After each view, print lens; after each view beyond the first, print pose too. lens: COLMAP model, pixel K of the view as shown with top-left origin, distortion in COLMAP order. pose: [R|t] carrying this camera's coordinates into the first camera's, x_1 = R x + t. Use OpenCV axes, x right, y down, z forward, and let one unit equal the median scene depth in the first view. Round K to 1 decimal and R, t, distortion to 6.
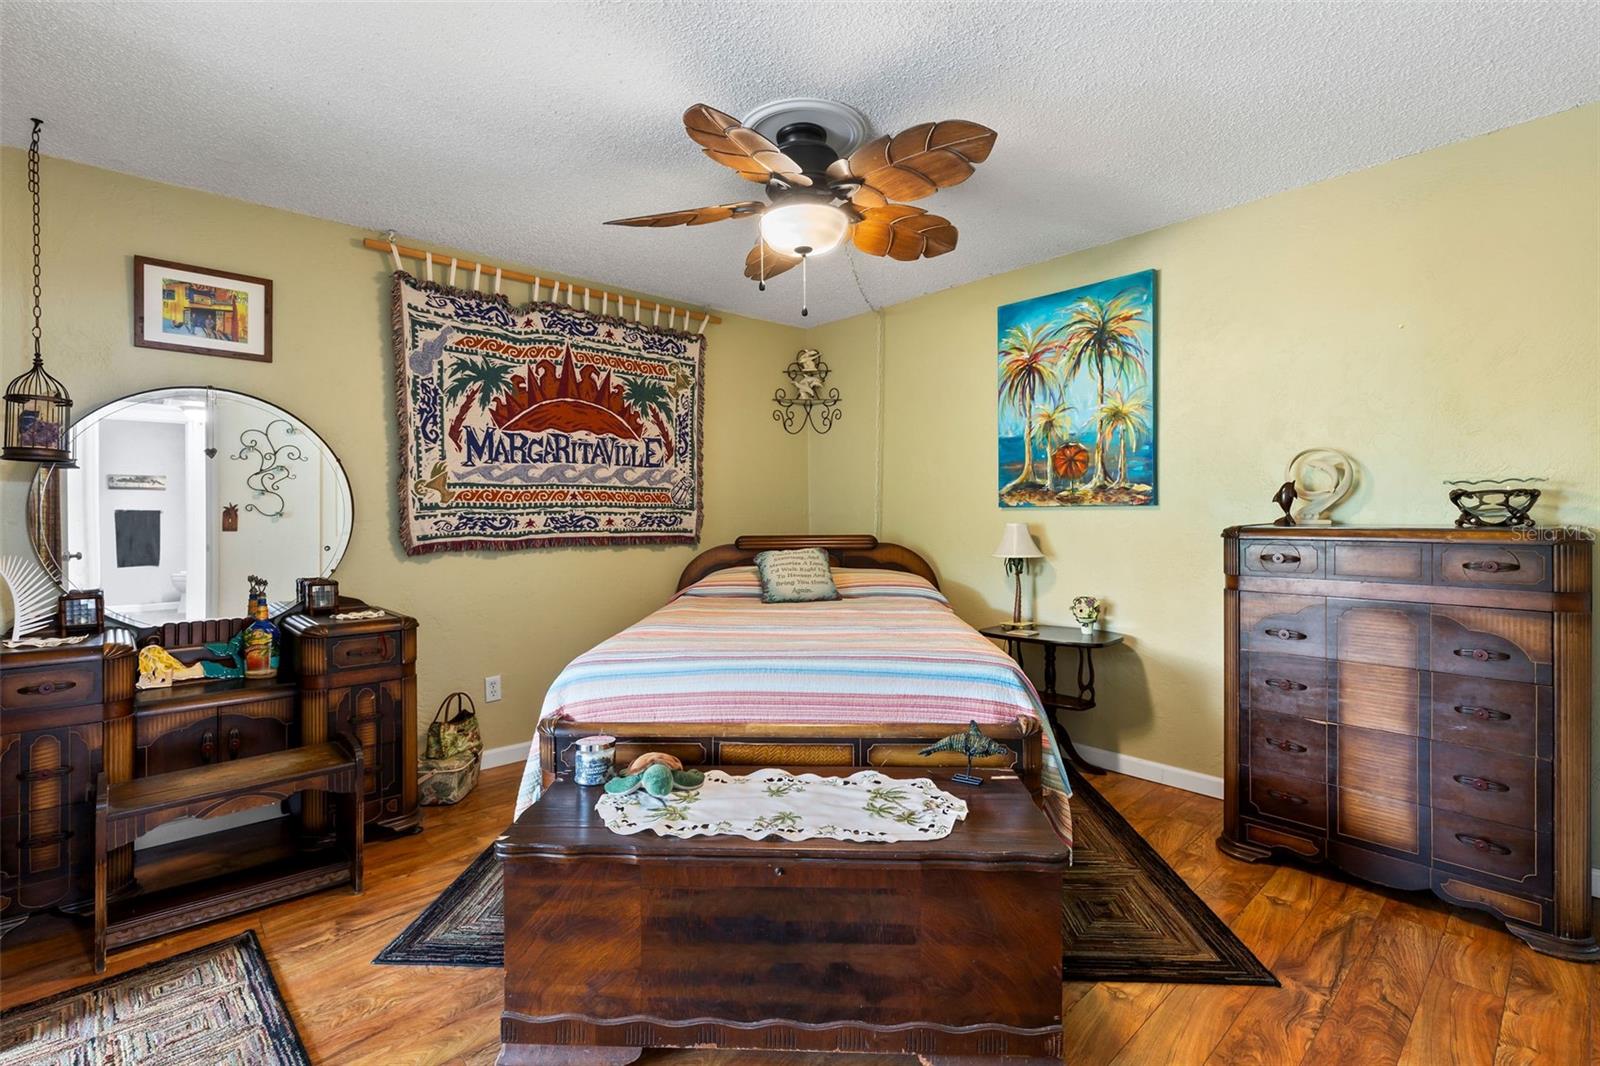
lens RADIAL K [[722.6, 0, 799.2], [0, 722.6, 525.8], [0, 0, 1]] dist [0.007117, -0.002424]
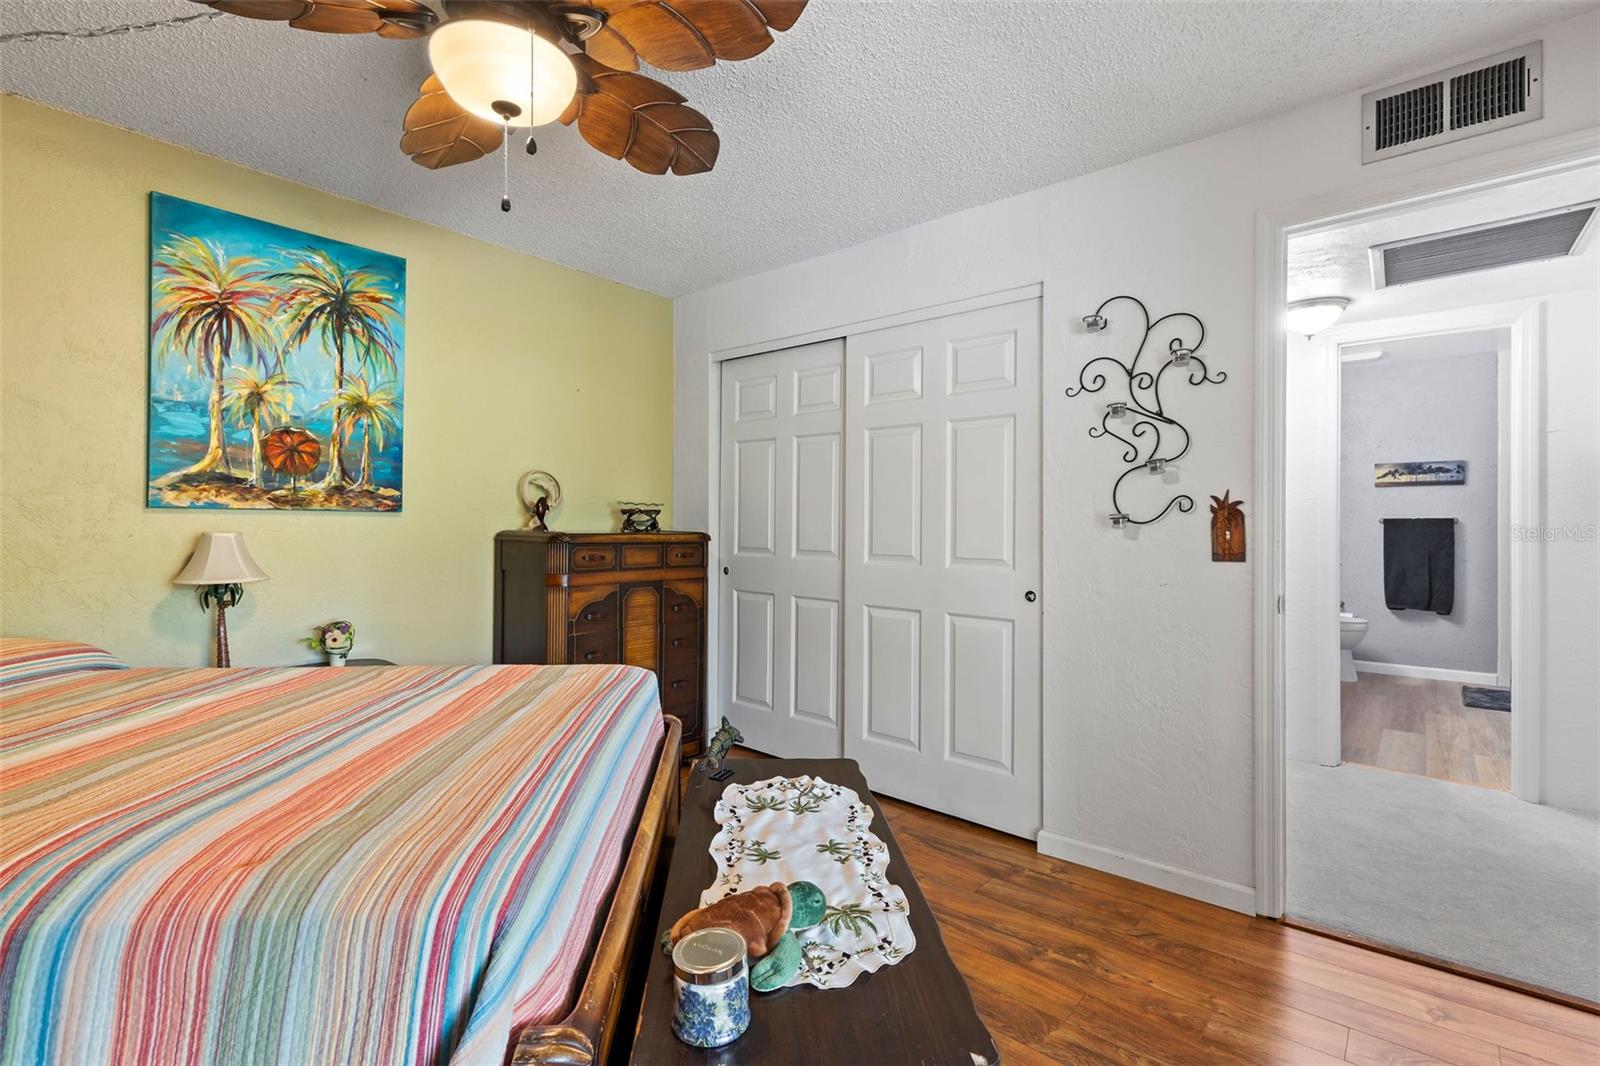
lens RADIAL K [[722.6, 0, 799.6], [0, 722.6, 532.1], [0, 0, 1]] dist [0.007117, -0.002424]
pose [[-0.107233, -0.006935, 0.994210, -0.459590], [0.004974, 0.999959, 0.007512, -0.006401], [-0.994222, 0.005751, -0.107194, 0.552785]]
